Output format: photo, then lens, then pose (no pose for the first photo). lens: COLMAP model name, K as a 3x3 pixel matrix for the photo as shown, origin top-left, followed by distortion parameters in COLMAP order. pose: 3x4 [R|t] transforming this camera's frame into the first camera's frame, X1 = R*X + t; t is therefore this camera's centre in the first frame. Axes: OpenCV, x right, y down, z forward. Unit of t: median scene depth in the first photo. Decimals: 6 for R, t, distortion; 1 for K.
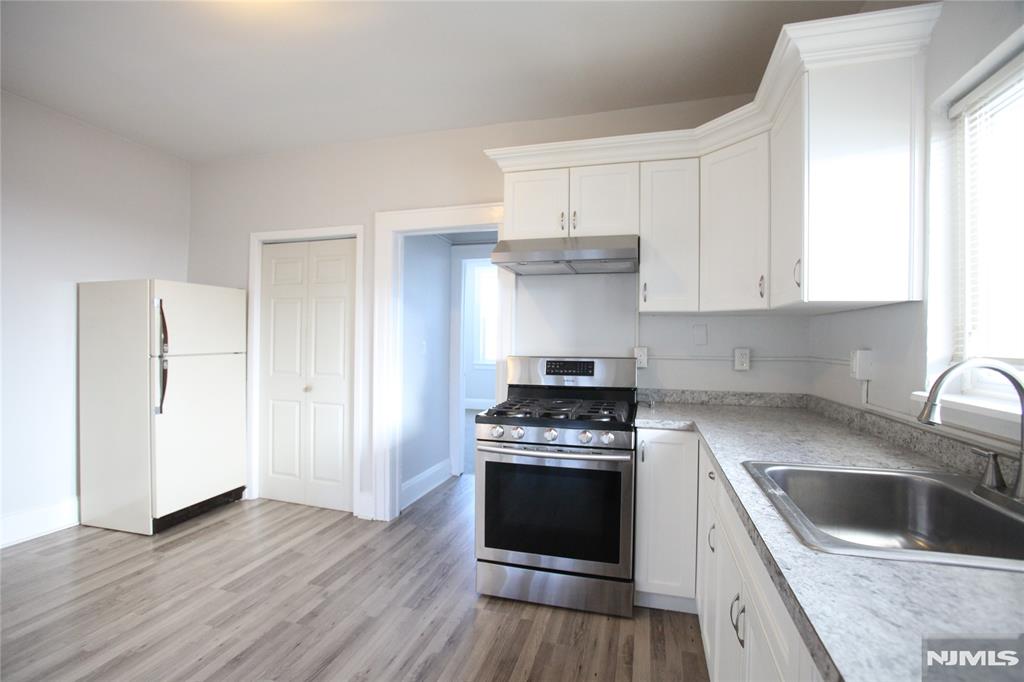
lens RADIAL K [[477.9, 0, 512.0], [0, 477.9, 341.0], [0, 0, 1]] dist [-0.078794, 0.030991]
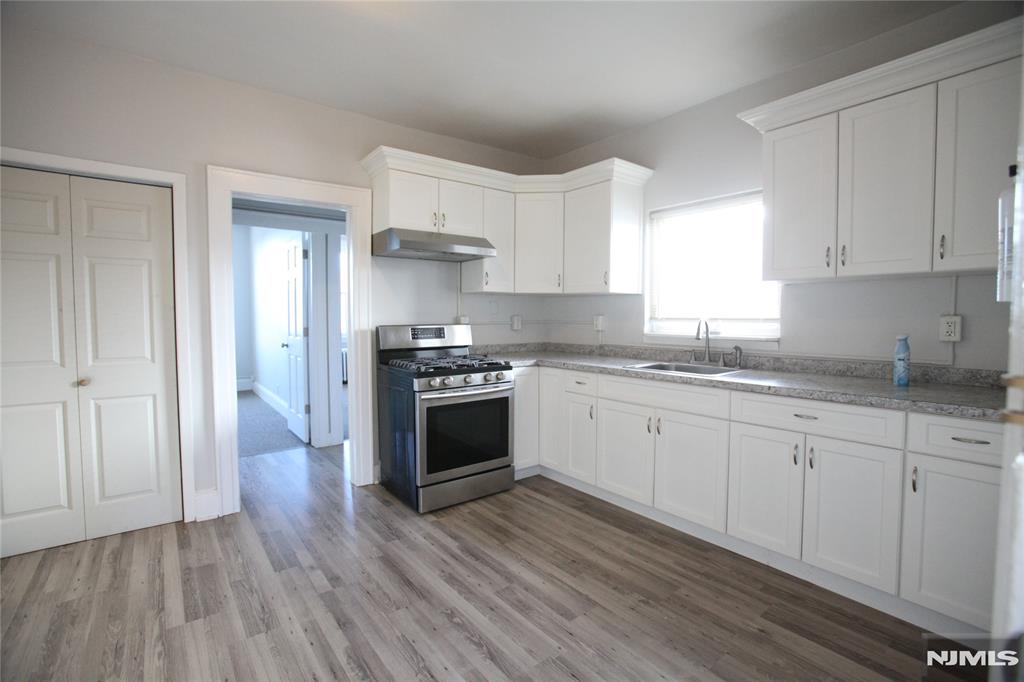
lens RADIAL K [[477.9, 0, 512.0], [0, 477.9, 341.0], [0, 0, 1]] dist [-0.078794, 0.030991]
pose [[0.581455, -0.056860, 0.811589, -0.860252], [0.005708, 0.997815, 0.065817, -0.006984], [-0.813558, -0.033637, 0.580509, 0.072156]]
